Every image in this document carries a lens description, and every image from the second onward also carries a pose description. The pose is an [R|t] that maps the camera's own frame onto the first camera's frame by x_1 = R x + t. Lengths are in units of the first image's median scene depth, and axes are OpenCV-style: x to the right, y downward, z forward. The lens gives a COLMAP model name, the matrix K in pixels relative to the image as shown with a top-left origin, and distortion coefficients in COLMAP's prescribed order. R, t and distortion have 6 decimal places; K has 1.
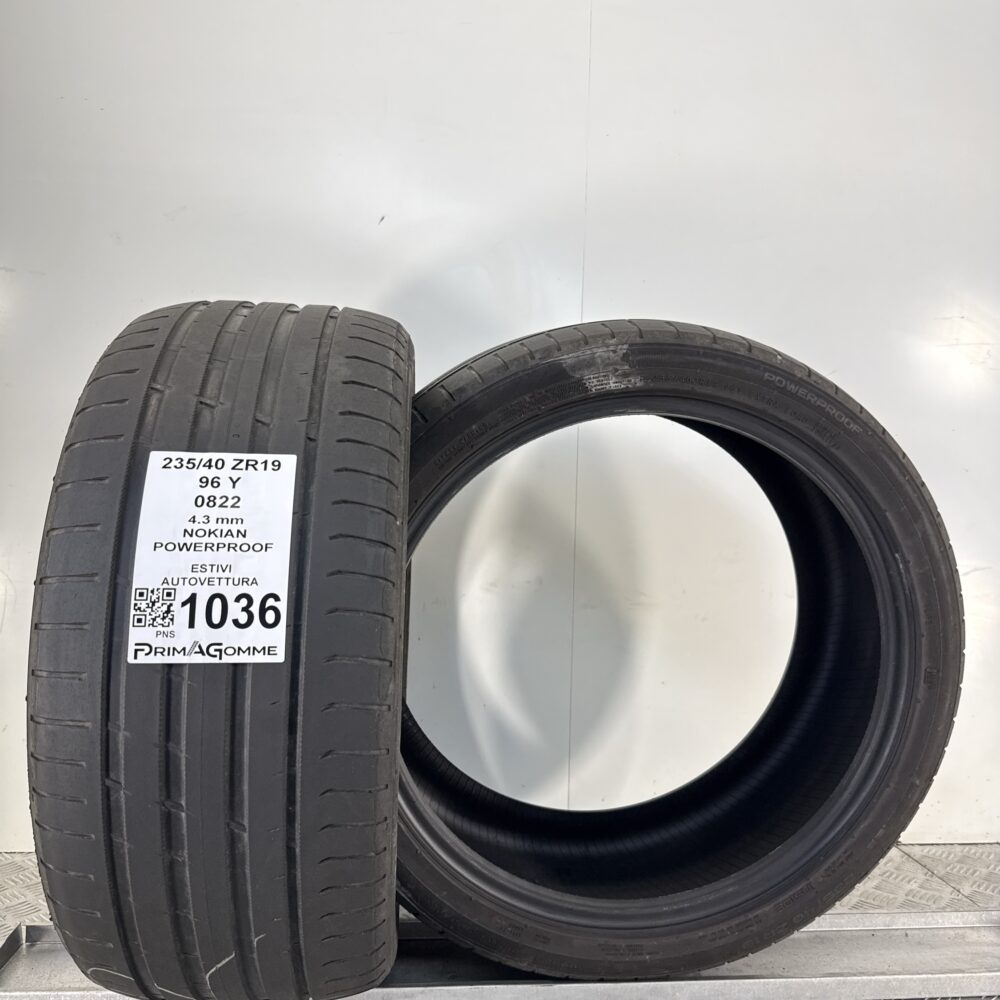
lens RADIAL K [[975.6, 0, 505.6], [0, 975.6, 504.5], [0, 0, 1]] dist [0.158924, -0.404031]
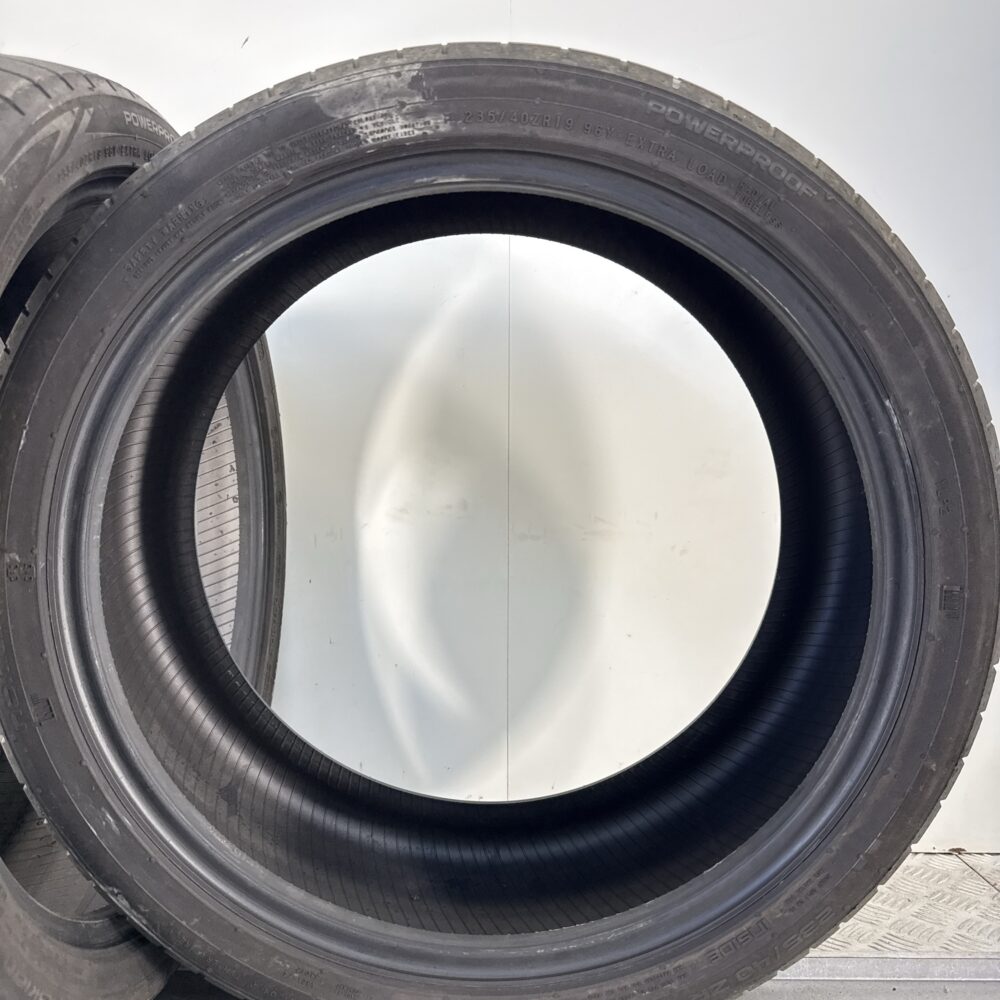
lens RADIAL K [[973.8, 0, 497.4], [0, 973.8, 508.6], [0, 0, 1]] dist [0.077547, -0.186506]
pose [[0.992102, -0.020295, -0.123779, 0.228523], [0.022129, 0.999665, 0.013455, 0.104814], [0.123464, -0.016088, 0.992219, 0.359073]]
